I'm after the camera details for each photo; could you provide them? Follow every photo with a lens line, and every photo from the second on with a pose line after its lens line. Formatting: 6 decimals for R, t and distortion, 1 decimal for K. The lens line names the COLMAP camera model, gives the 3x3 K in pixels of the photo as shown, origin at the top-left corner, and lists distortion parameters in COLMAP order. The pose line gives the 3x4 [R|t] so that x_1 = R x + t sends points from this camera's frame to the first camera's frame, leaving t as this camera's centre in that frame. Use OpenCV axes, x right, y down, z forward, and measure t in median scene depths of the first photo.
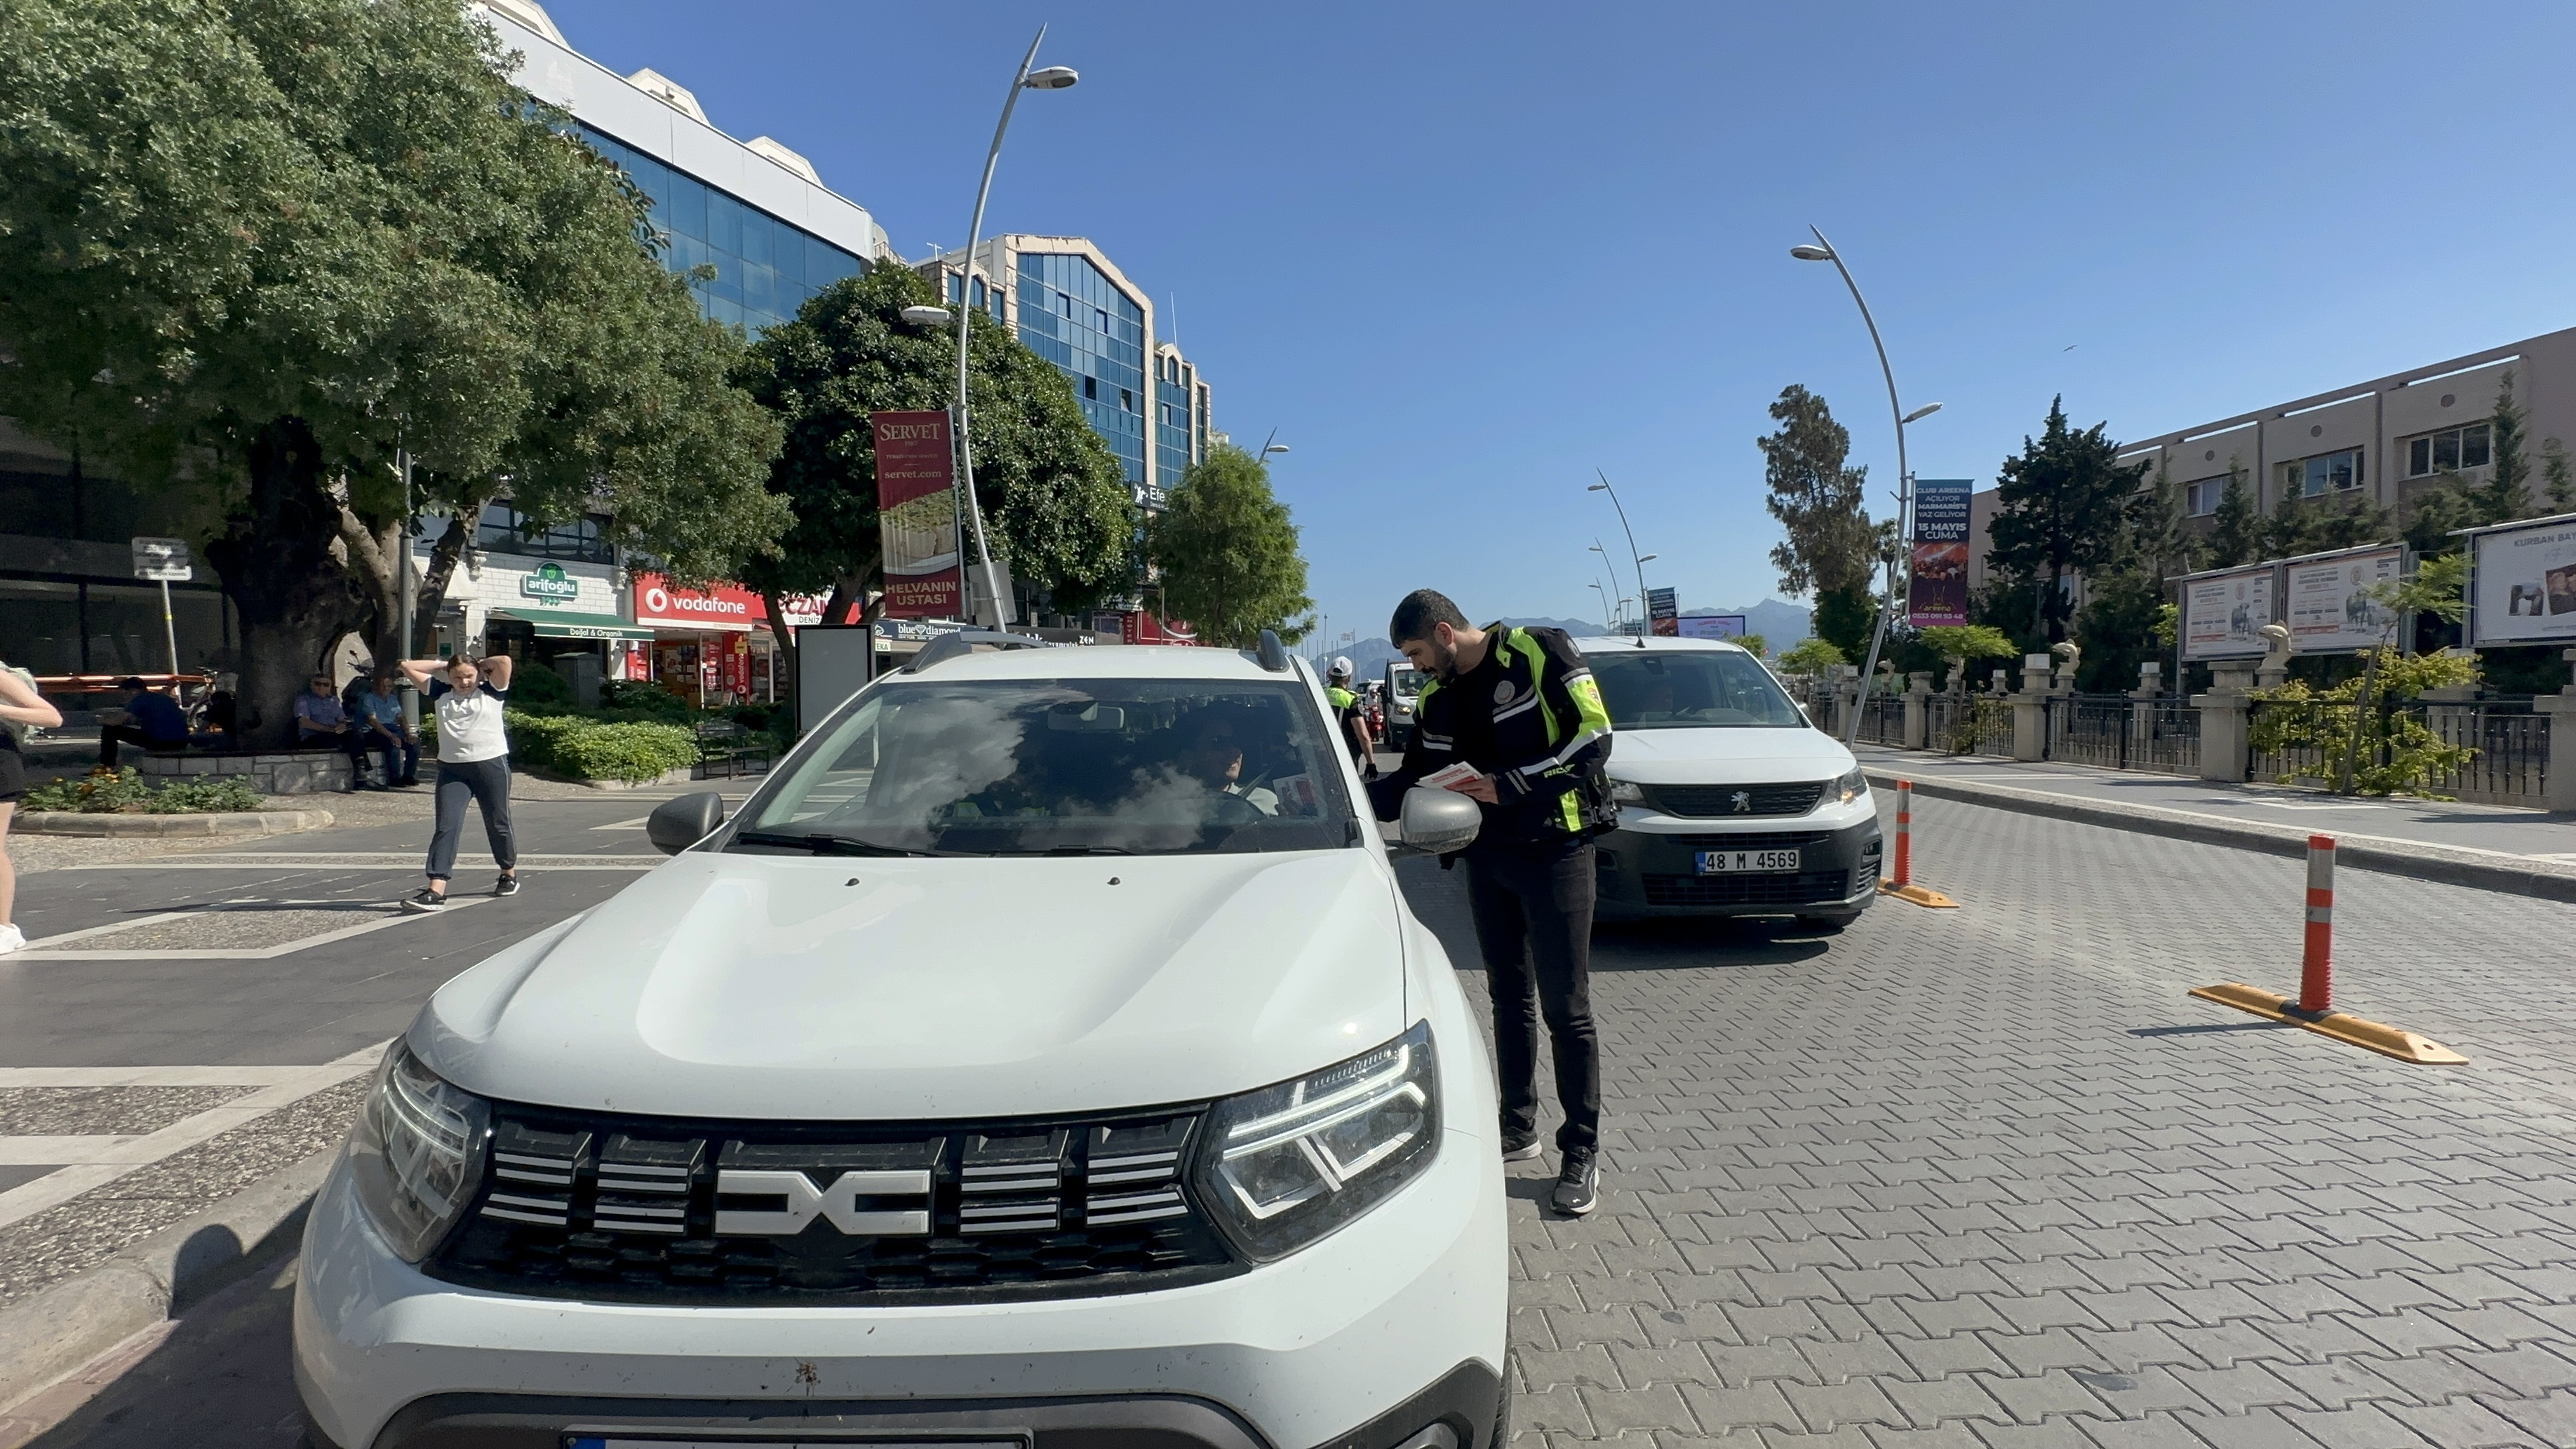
lens RADIAL K [[1144.3, 0, 1288.5], [0, 1144.3, 722.3], [0, 0, 1]] dist [0.008480, 0.000570]
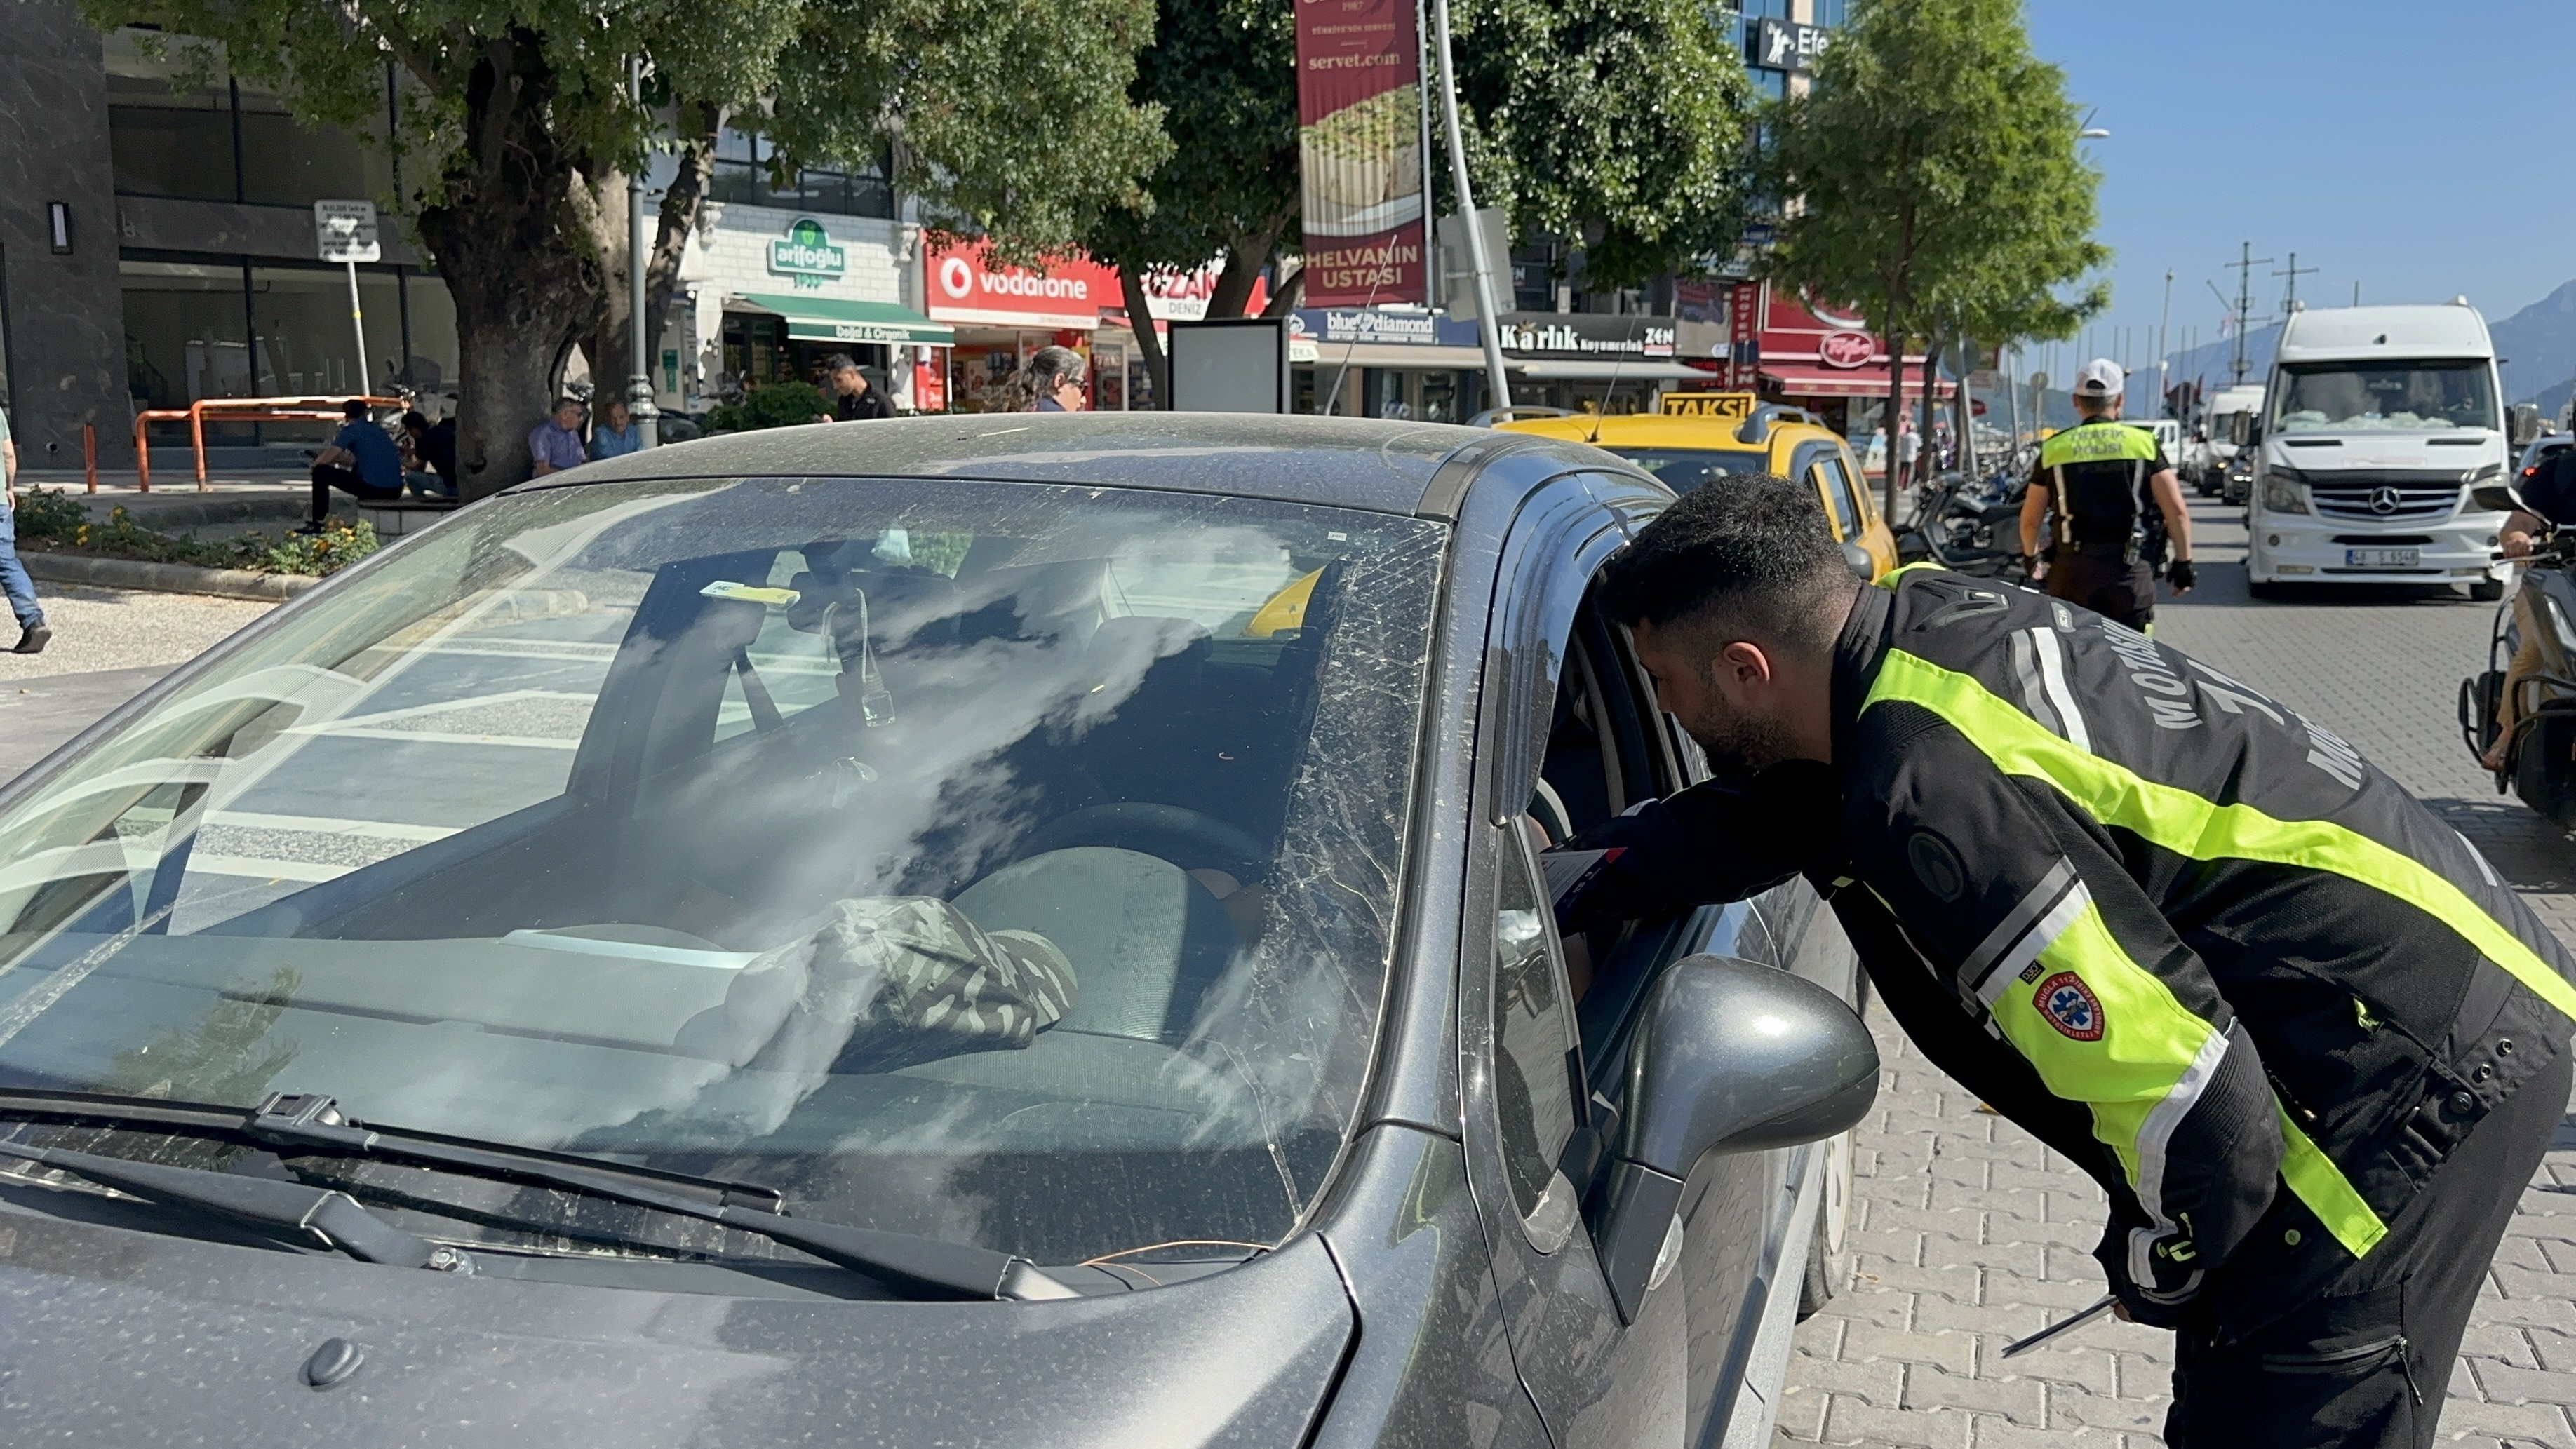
lens RADIAL K [[2210.9, 0, 1286.1], [0, 2210.9, 725.4], [0, 0, 1]] dist [0.089750, -0.010501]
pose [[0.940185, 0.051041, -0.336819, 0.030564], [-0.015978, 0.994231, 0.106063, 0.002862], [0.340290, -0.094337, 0.935576, -0.083769]]
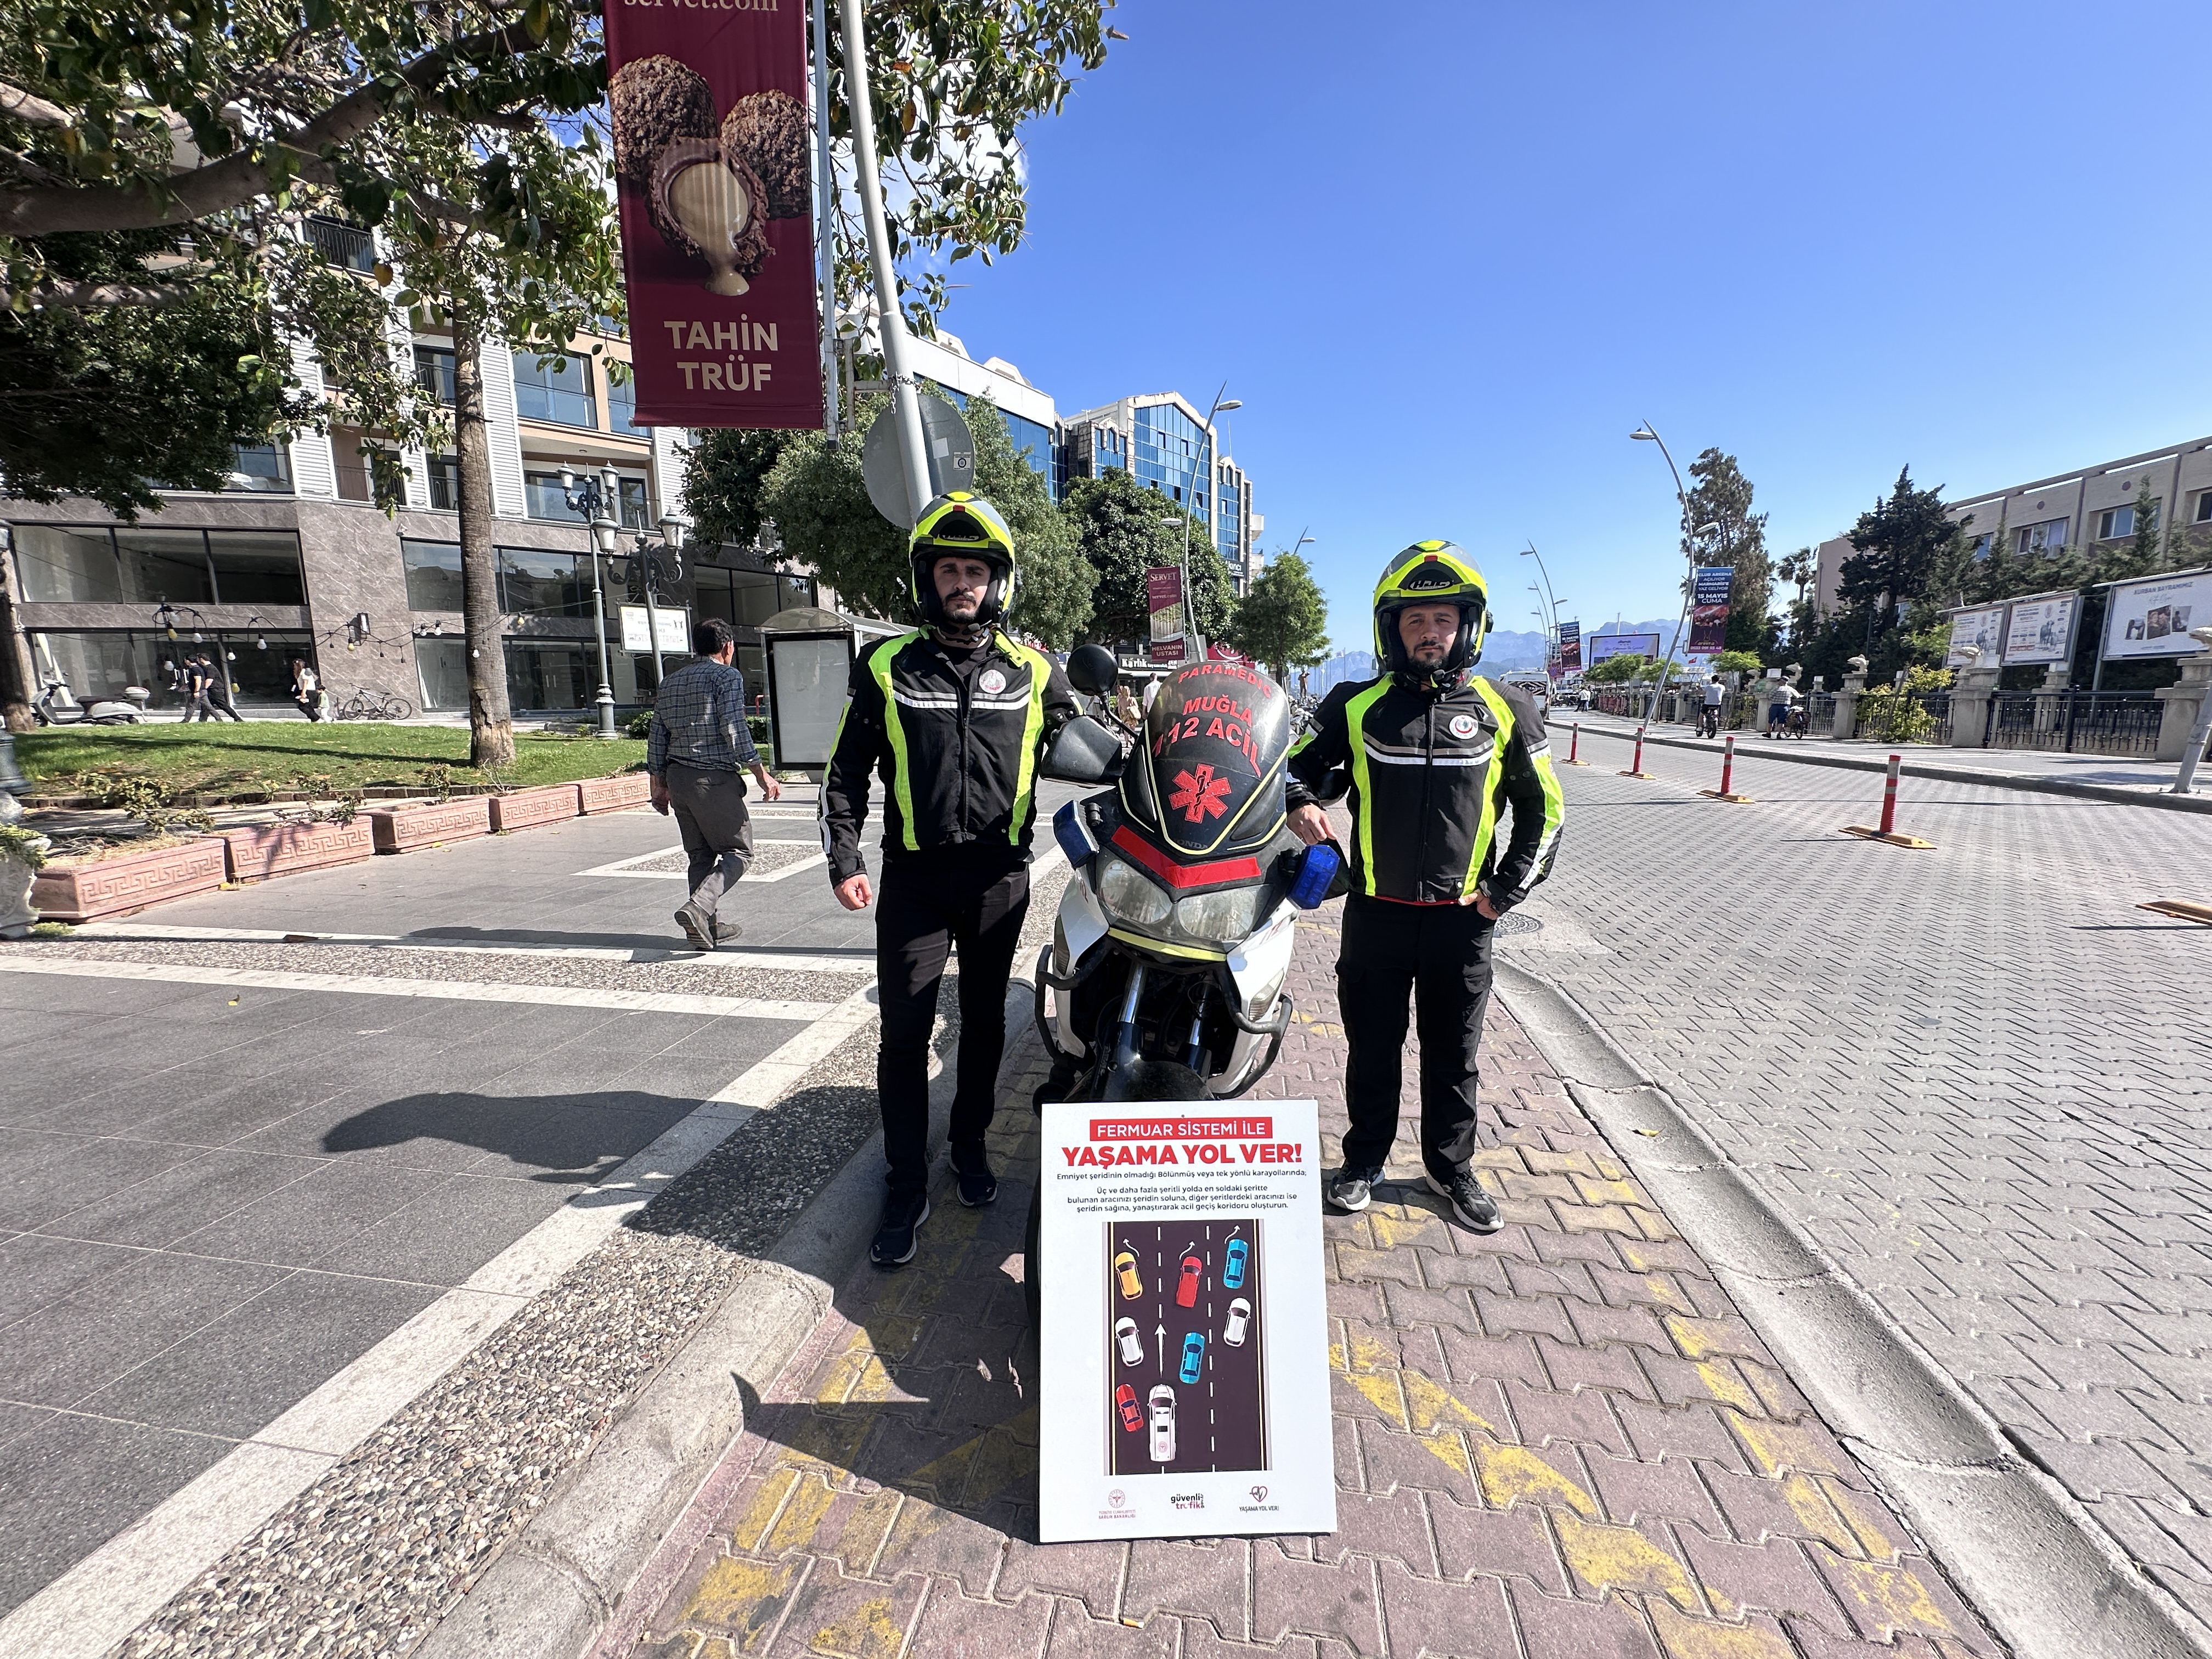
lens RADIAL K [[888.6, 0, 1098.6], [0, 888.6, 825.1], [0, 0, 1]] dist [0.011132, 0.000442]
pose [[0.979711, 0.024312, -0.198935, -0.059232], [-0.000568, 0.992948, 0.118552, 0.012788], [0.200414, -0.116034, 0.972816, -0.474366]]
